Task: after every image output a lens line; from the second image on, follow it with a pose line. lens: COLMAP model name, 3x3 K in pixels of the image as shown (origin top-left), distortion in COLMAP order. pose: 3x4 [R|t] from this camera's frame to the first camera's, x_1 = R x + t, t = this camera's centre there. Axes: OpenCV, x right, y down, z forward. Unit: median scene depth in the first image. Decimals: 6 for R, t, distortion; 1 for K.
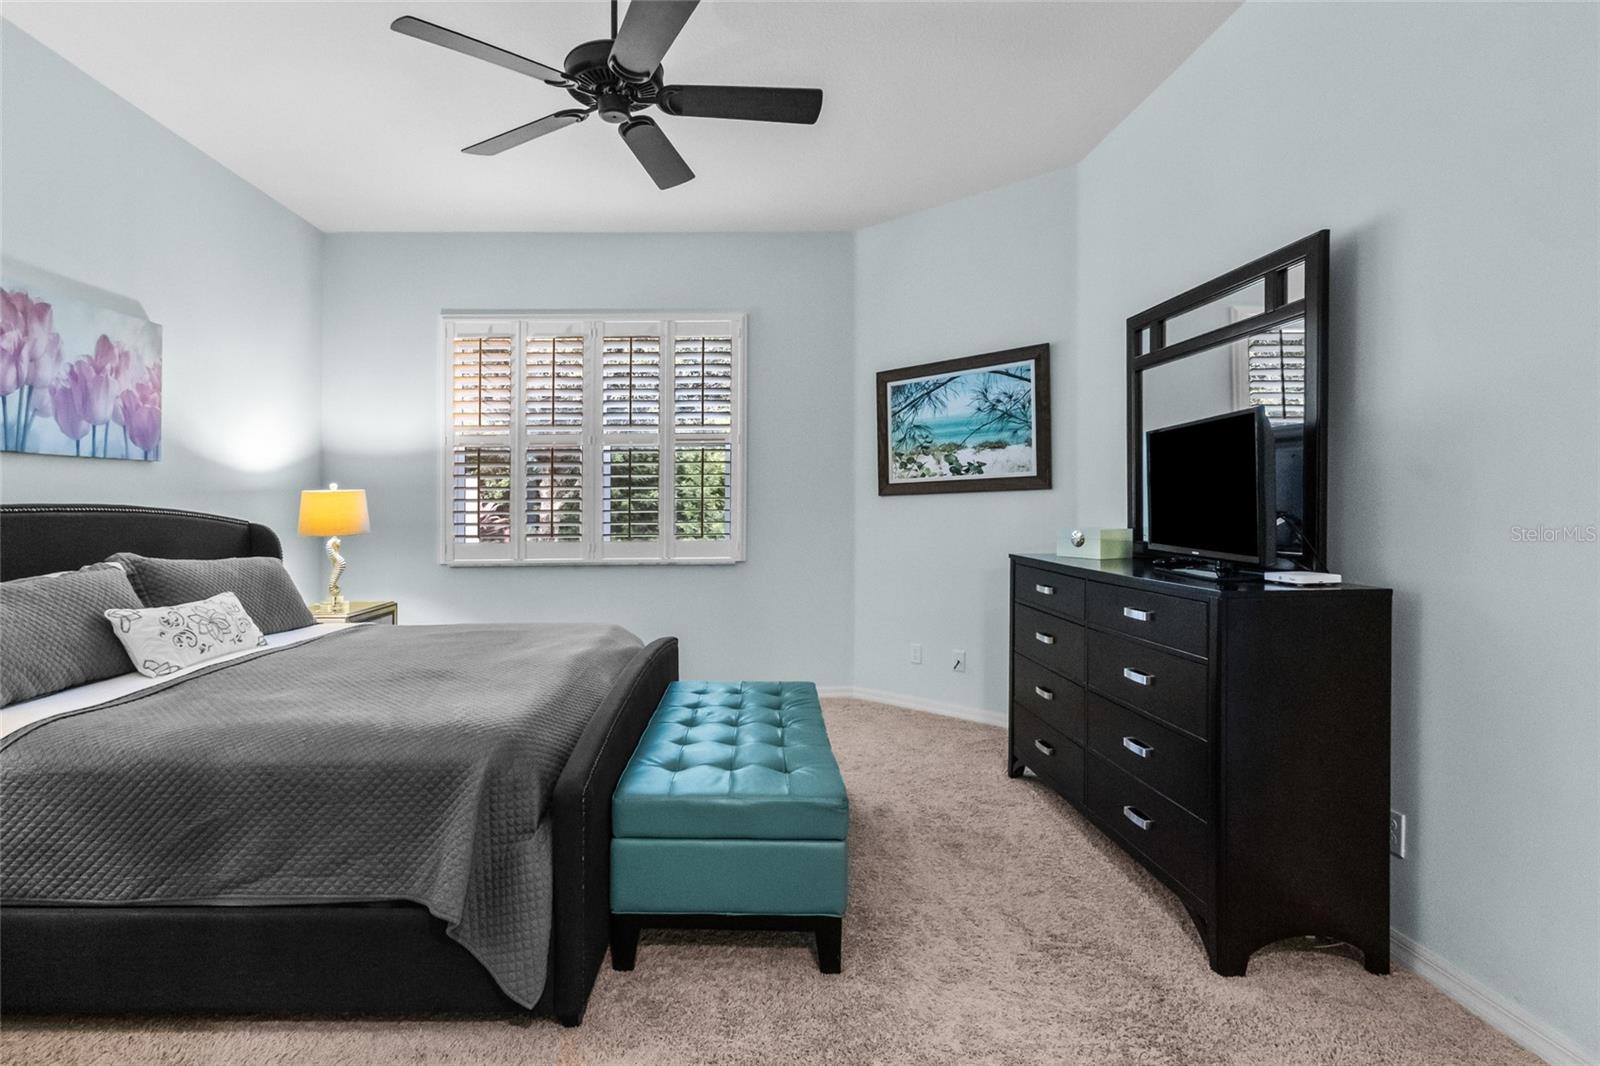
lens RADIAL K [[772.3, 0, 741.2], [0, 772.3, 512.9], [0, 0, 1]] dist [-0.003086, -0.000366]
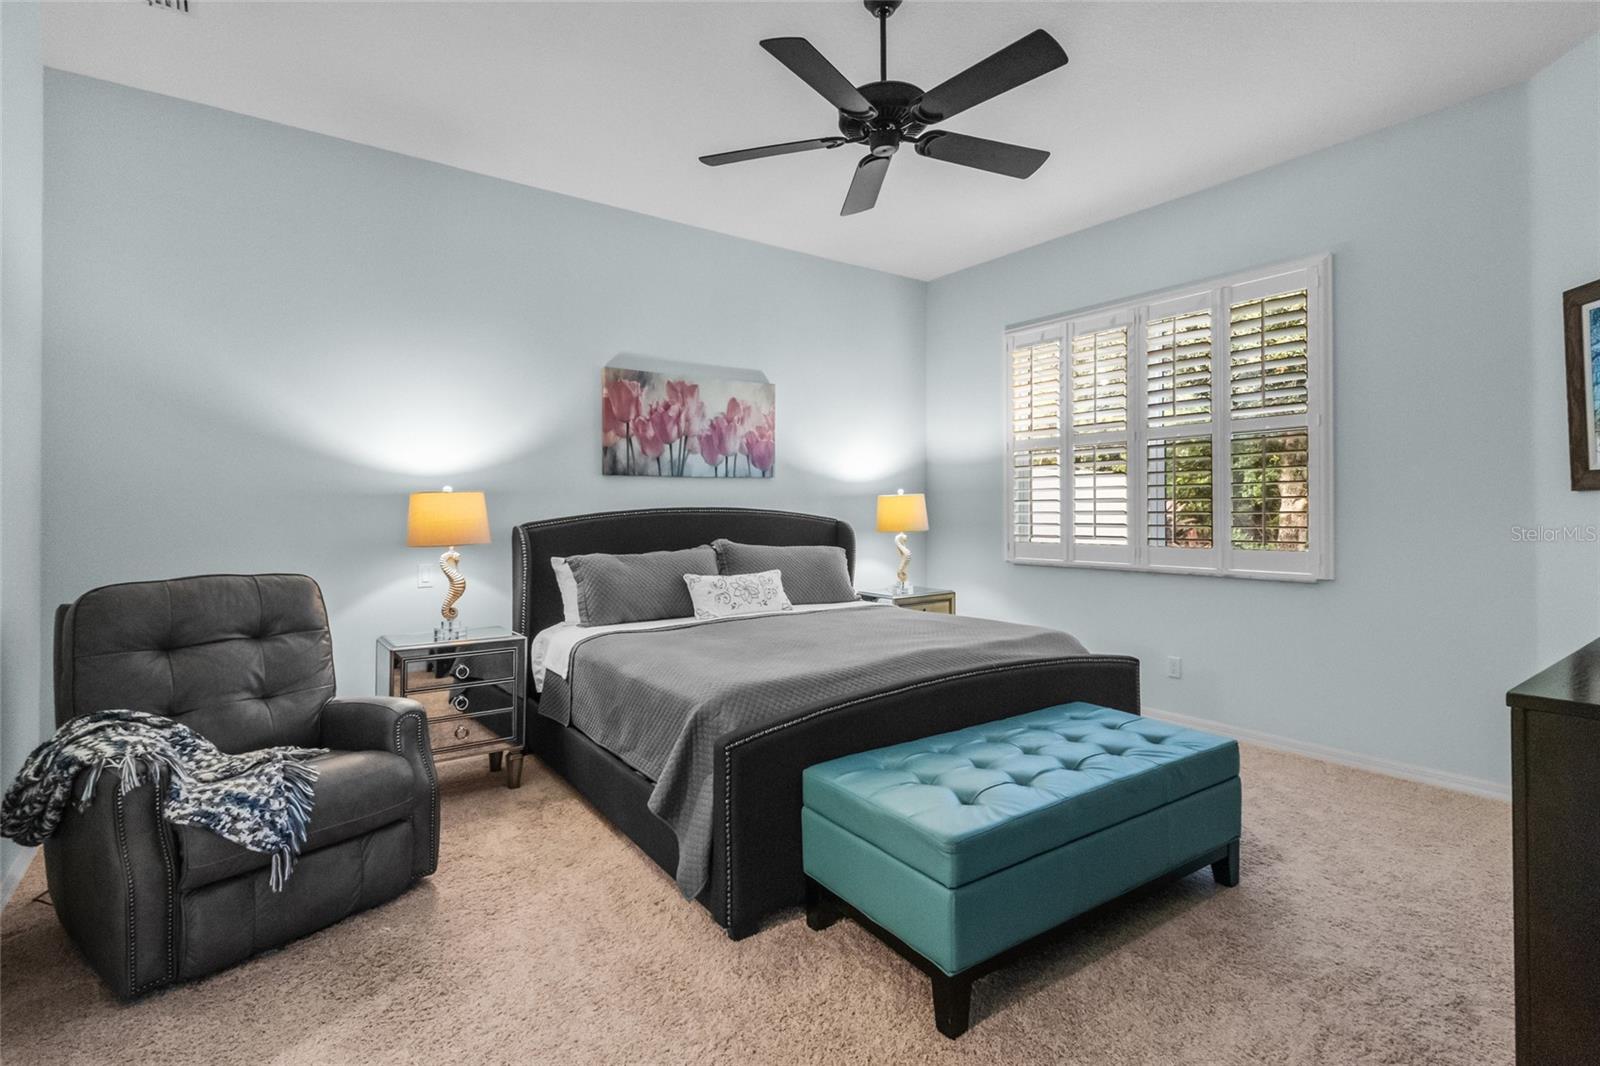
lens RADIAL K [[758.5, 0, 798.3], [0, 758.5, 499.1], [0, 0, 1]] dist [0.001613, 0.000718]
pose [[0.581491, -0.008350, -0.813510, 0.485245], [-0.002891, 0.999920, -0.012330, -0.009434], [0.813548, 0.009522, 0.581420, 0.224215]]
